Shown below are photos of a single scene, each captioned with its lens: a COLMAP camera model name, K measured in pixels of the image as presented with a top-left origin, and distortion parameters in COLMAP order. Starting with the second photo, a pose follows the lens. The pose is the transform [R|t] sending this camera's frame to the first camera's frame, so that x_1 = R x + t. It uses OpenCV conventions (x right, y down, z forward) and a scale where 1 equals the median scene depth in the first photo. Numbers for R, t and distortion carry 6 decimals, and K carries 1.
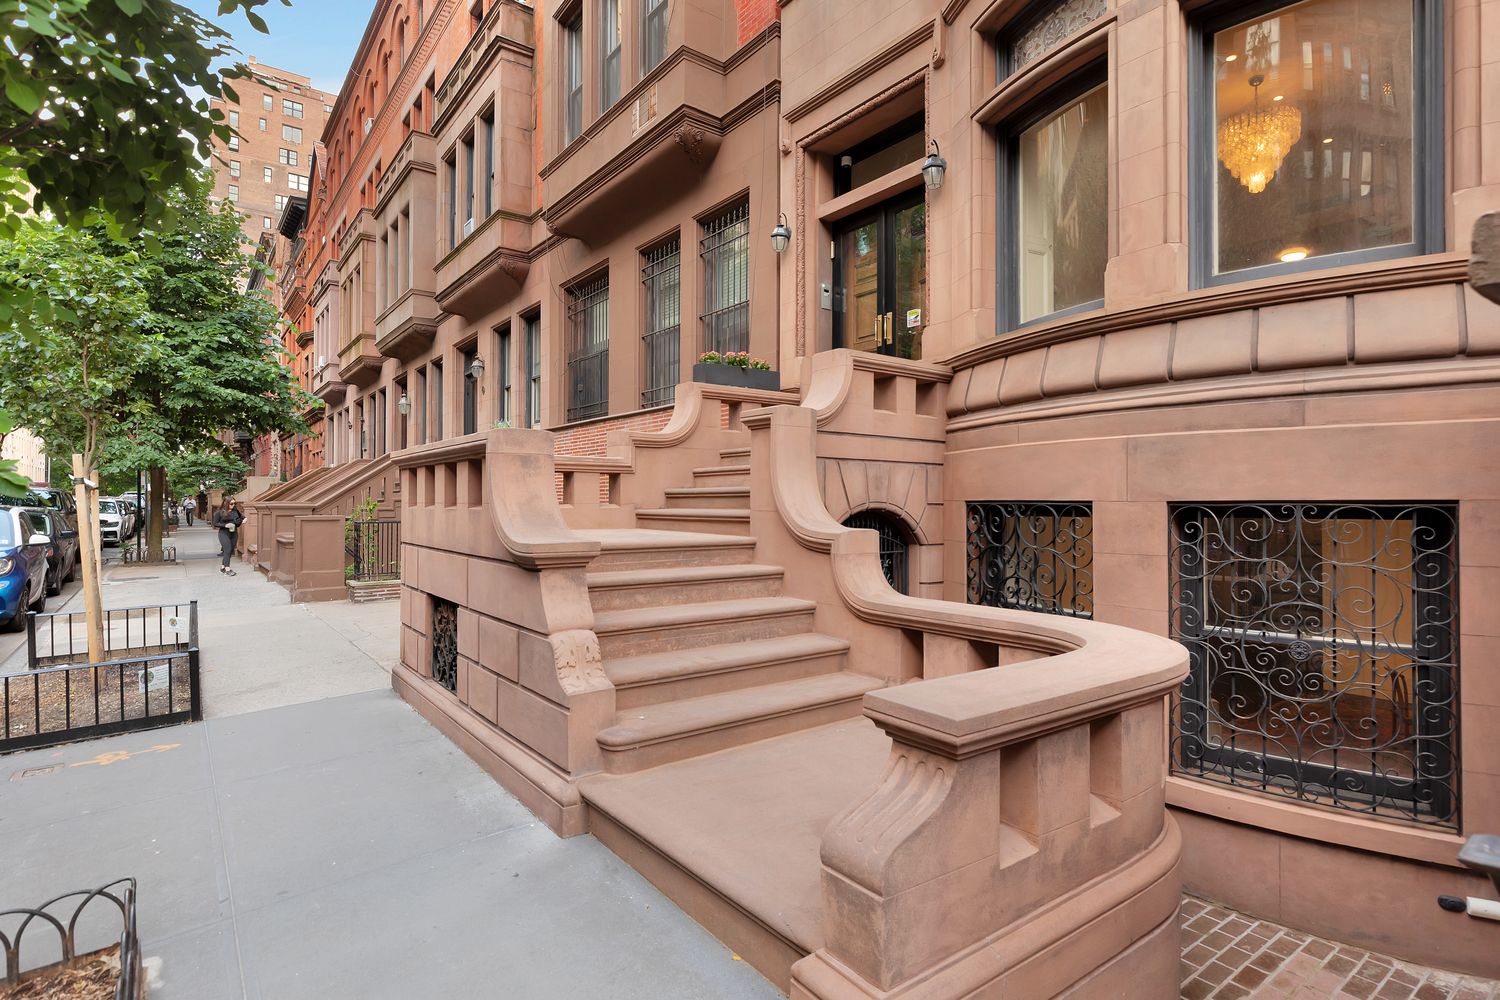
lens RADIAL K [[765.8, 0, 747.0], [0, 765.8, 503.4], [0, 0, 1]] dist [-0.000876, -0.000048]
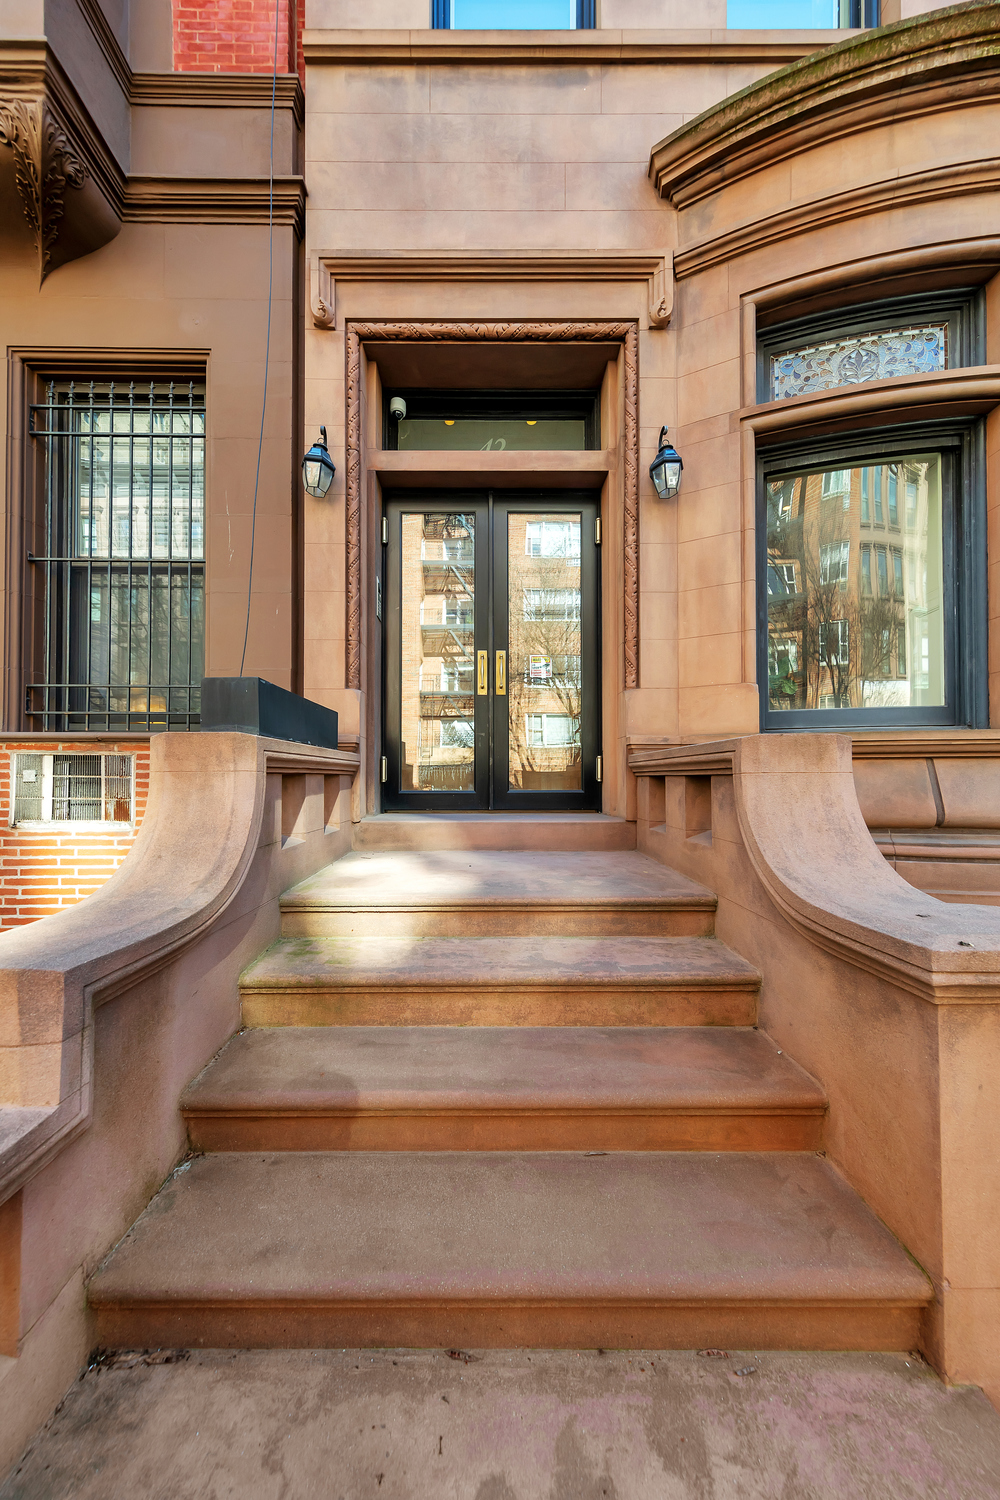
lens RADIAL K [[484.9, 0, 482.3], [0, 484.9, 772.5], [0, 0, 1]] dist [0.006018, -0.000043]
pose [[0.598180, 0.007762, 0.801324, -0.169375], [-0.006023, 0.999968, -0.005191, -0.125668], [-0.801339, -0.001721, 0.598208, 0.697901]]
